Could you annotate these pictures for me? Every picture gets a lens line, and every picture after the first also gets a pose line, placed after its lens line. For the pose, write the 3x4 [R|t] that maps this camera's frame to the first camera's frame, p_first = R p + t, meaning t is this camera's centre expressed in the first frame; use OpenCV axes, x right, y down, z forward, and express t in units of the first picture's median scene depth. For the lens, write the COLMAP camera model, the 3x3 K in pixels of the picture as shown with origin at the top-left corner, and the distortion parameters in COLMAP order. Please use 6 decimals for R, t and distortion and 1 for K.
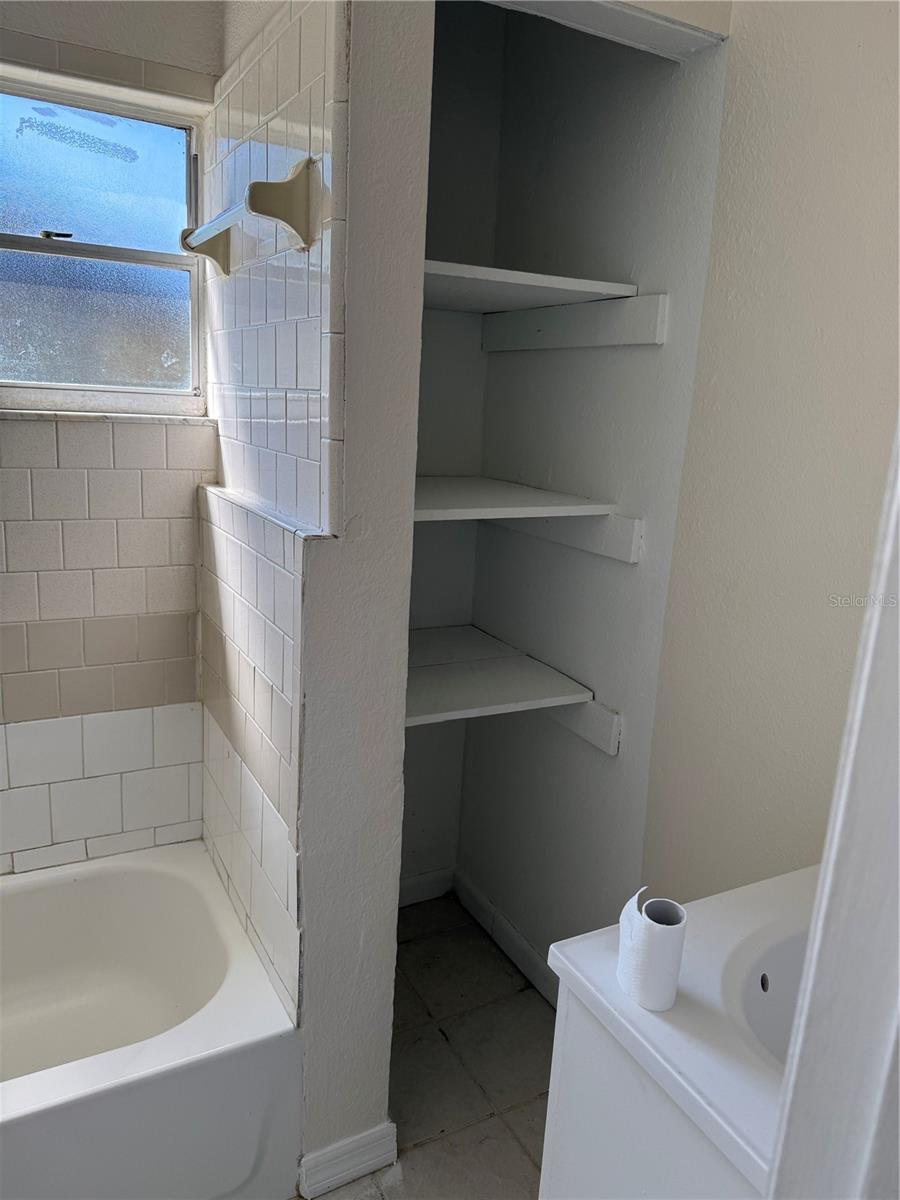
lens RADIAL K [[849.5, 0, 480.2], [0, 849.5, 601.9], [0, 0, 1]] dist [0.091595, -0.138957]
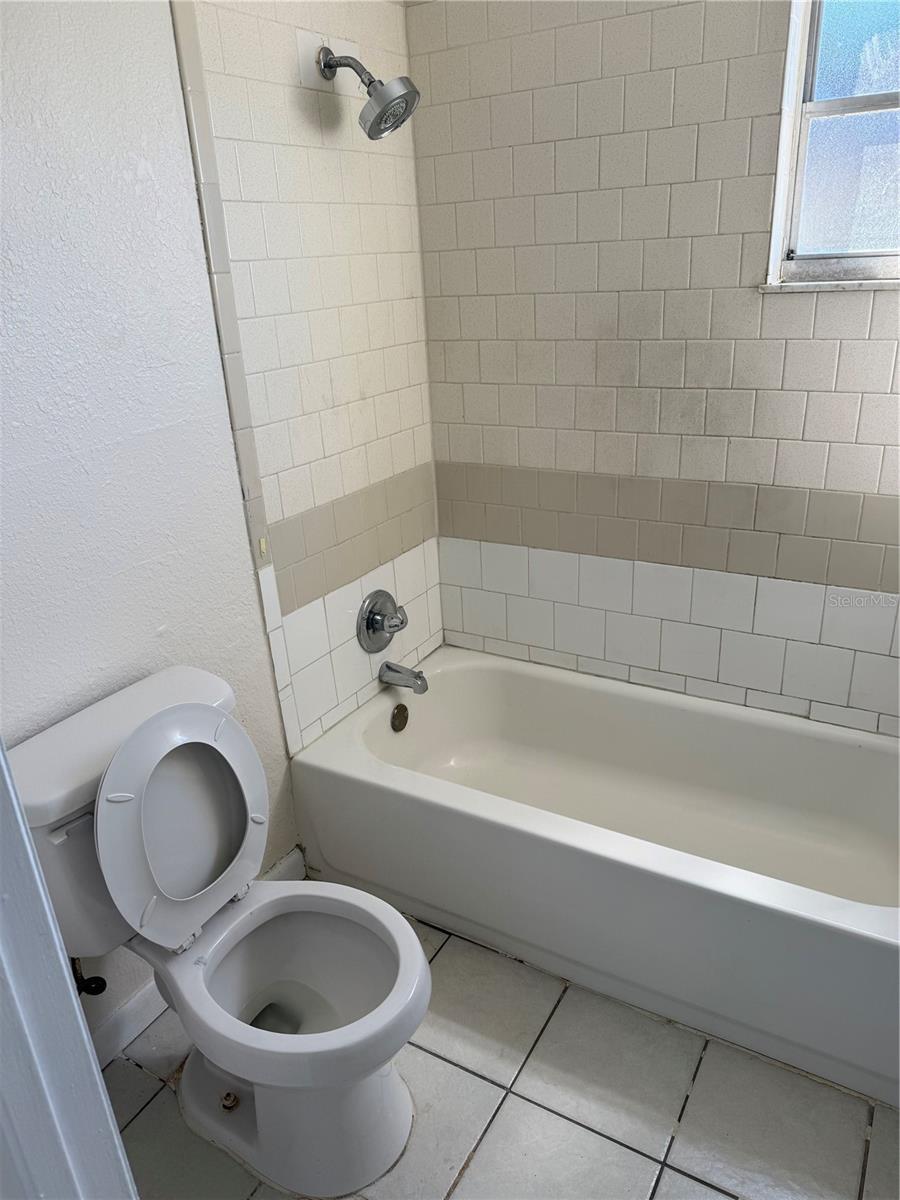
lens RADIAL K [[849.5, 0, 480.2], [0, 849.5, 601.9], [0, 0, 1]] dist [0.091595, -0.138957]
pose [[0.519006, 0.243661, -0.819306, 0.111569], [-0.126217, 0.969849, 0.208478, -0.007791], [0.845401, -0.004791, 0.534111, 0.056234]]
